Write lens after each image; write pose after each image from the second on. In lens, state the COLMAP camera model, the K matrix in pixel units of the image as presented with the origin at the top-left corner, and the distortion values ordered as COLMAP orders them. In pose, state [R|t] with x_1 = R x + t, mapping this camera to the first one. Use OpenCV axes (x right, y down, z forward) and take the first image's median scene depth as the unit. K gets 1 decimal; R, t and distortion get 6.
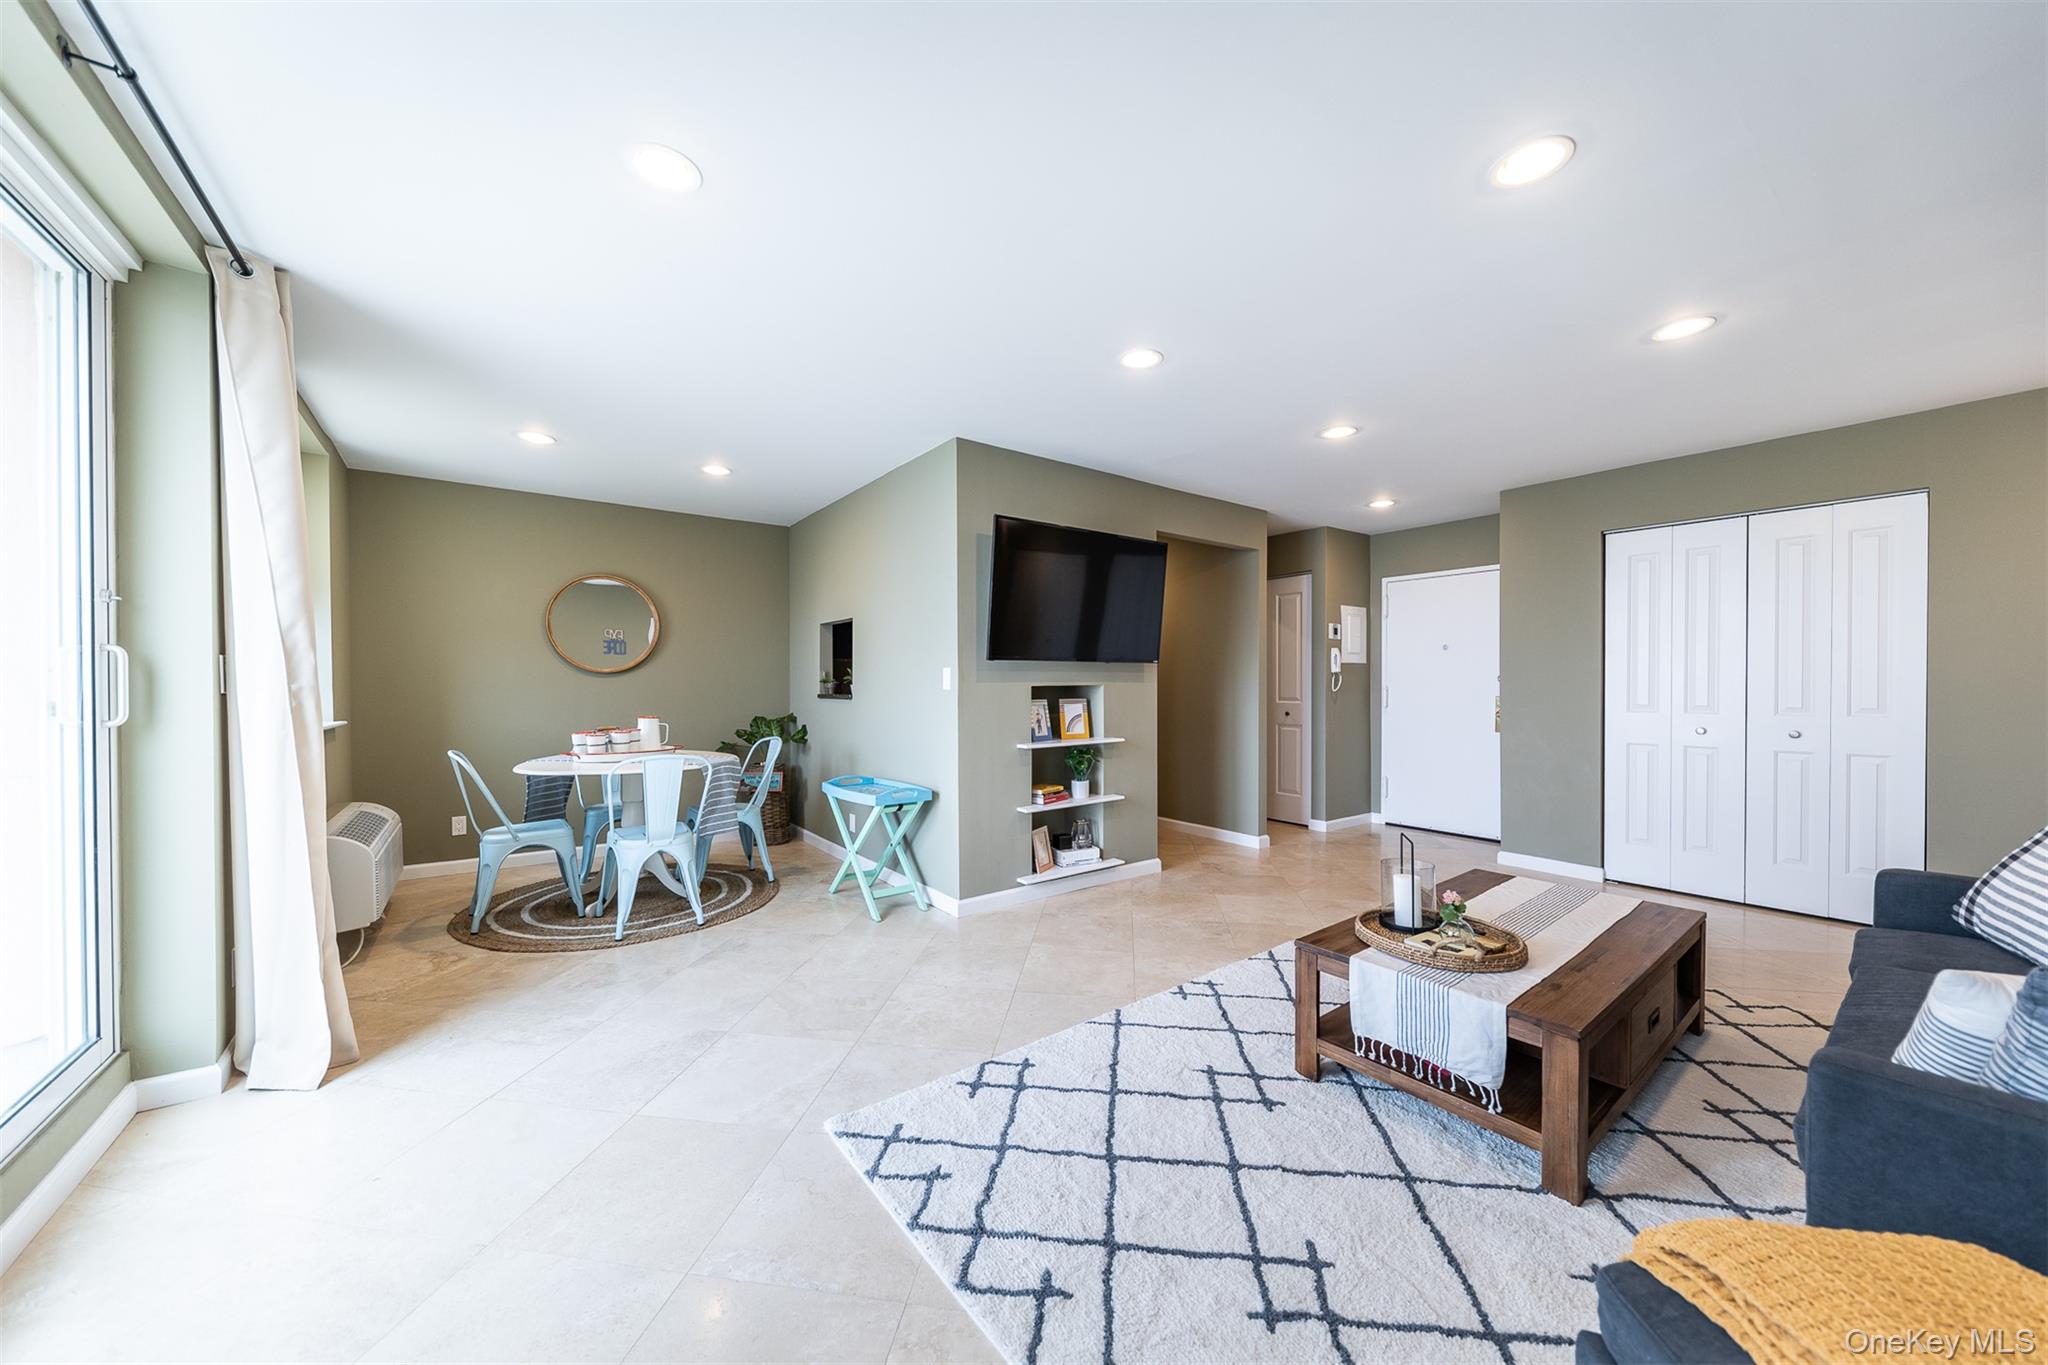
lens RADIAL K [[704.3, 0, 1014.1], [0, 704.3, 687.5], [0, 0, 1]] dist [0.005587, -0.002404]
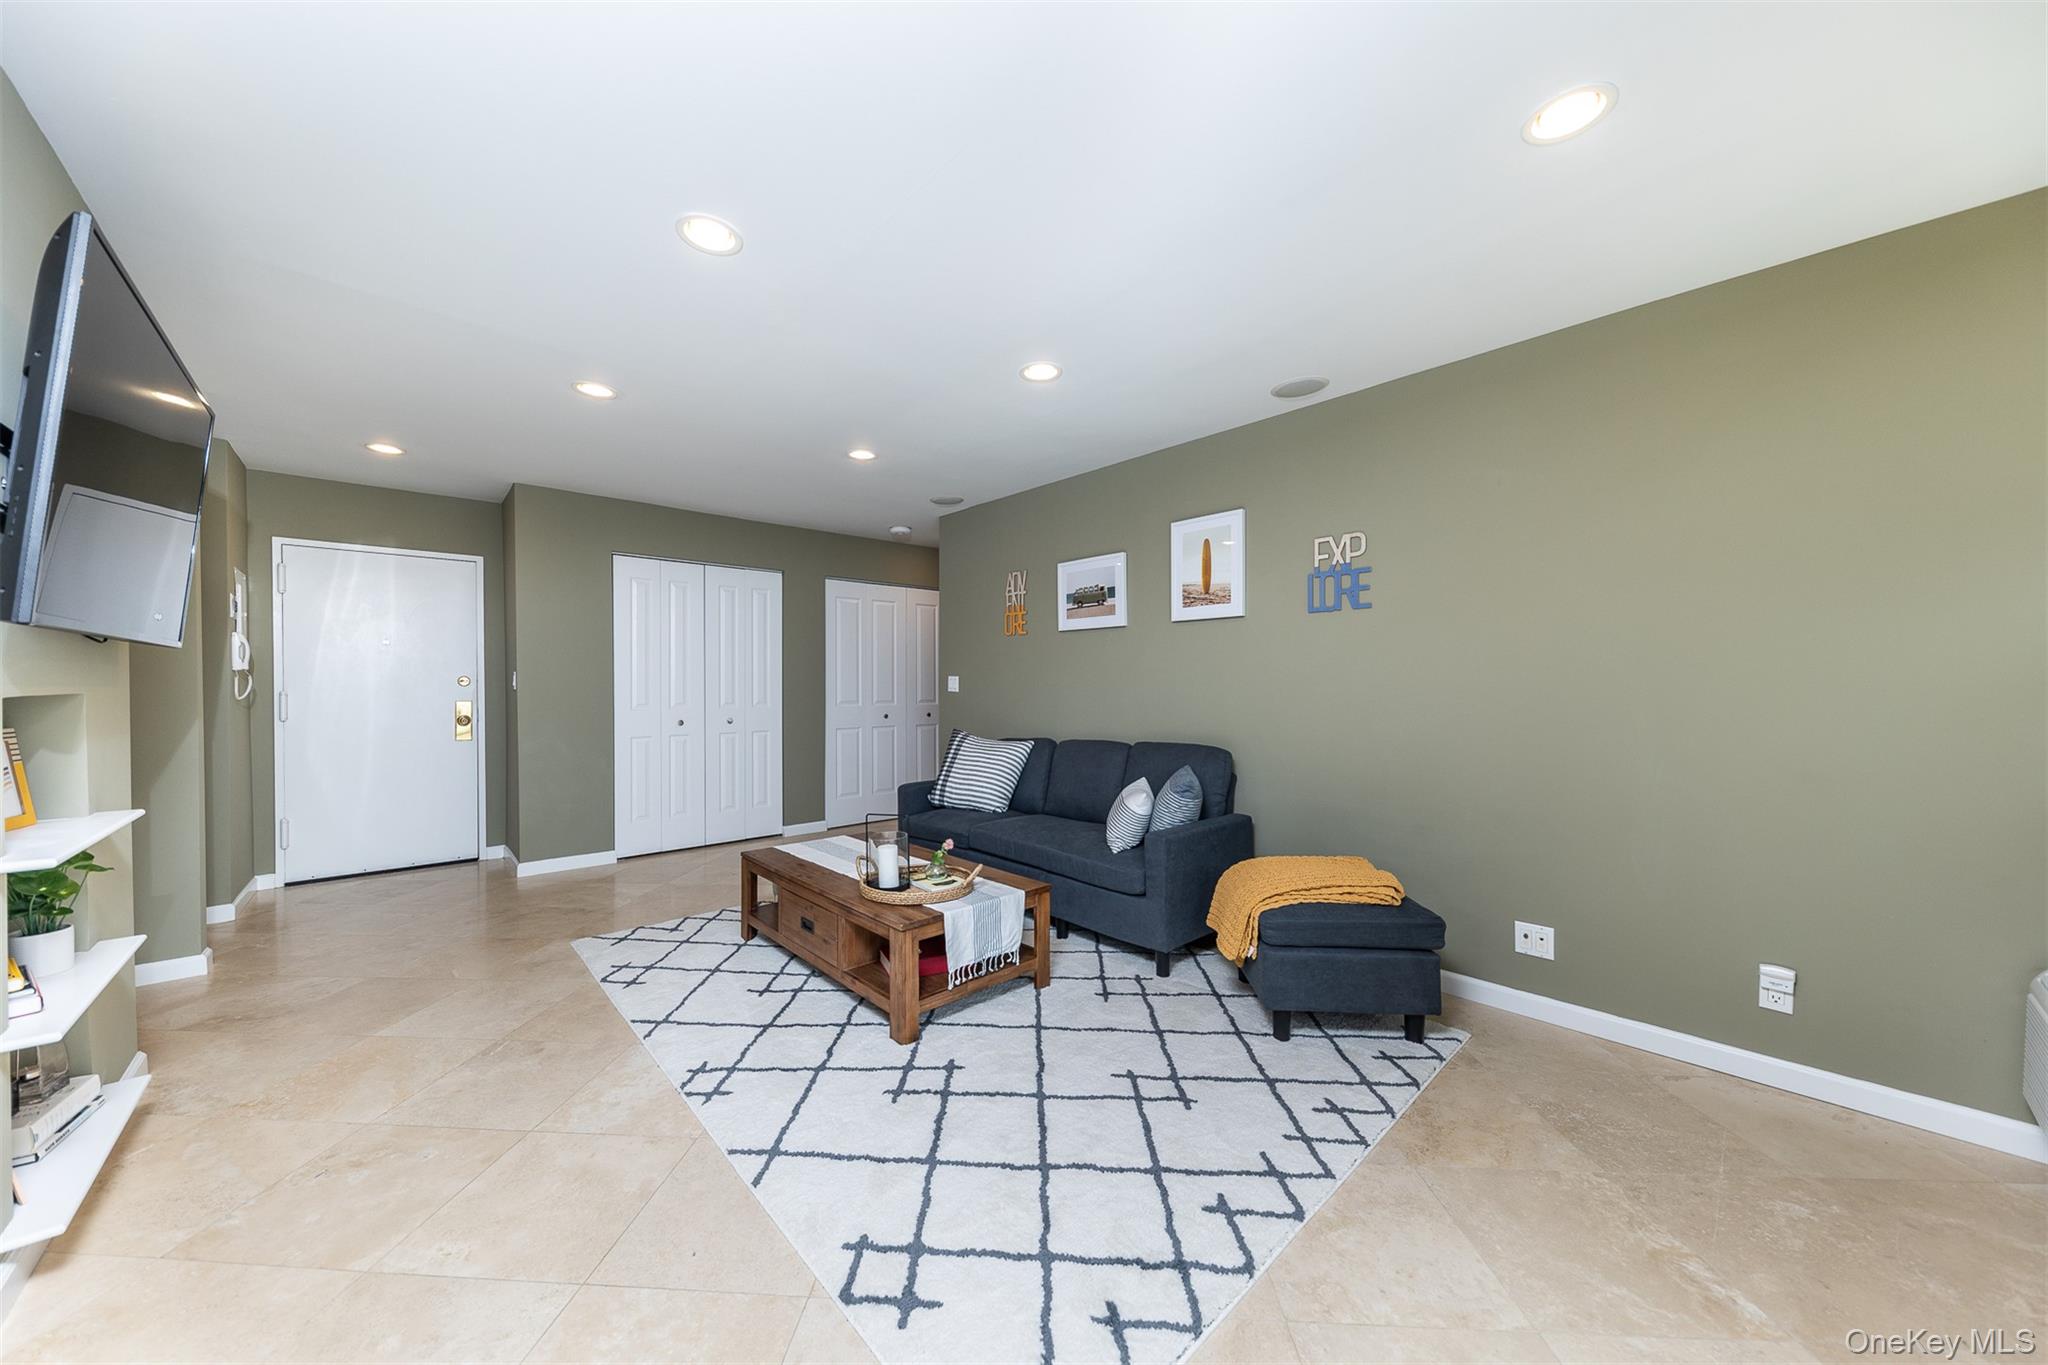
lens RADIAL K [[704.3, 0, 1017.6], [0, 704.3, 681.7], [0, 0, 1]] dist [0.005587, -0.002404]
pose [[-0.098763, 0.004026, 0.995103, -0.379634], [0.007156, 0.999969, -0.003336, -0.005060], [-0.995085, 0.006792, -0.098788, 0.507050]]
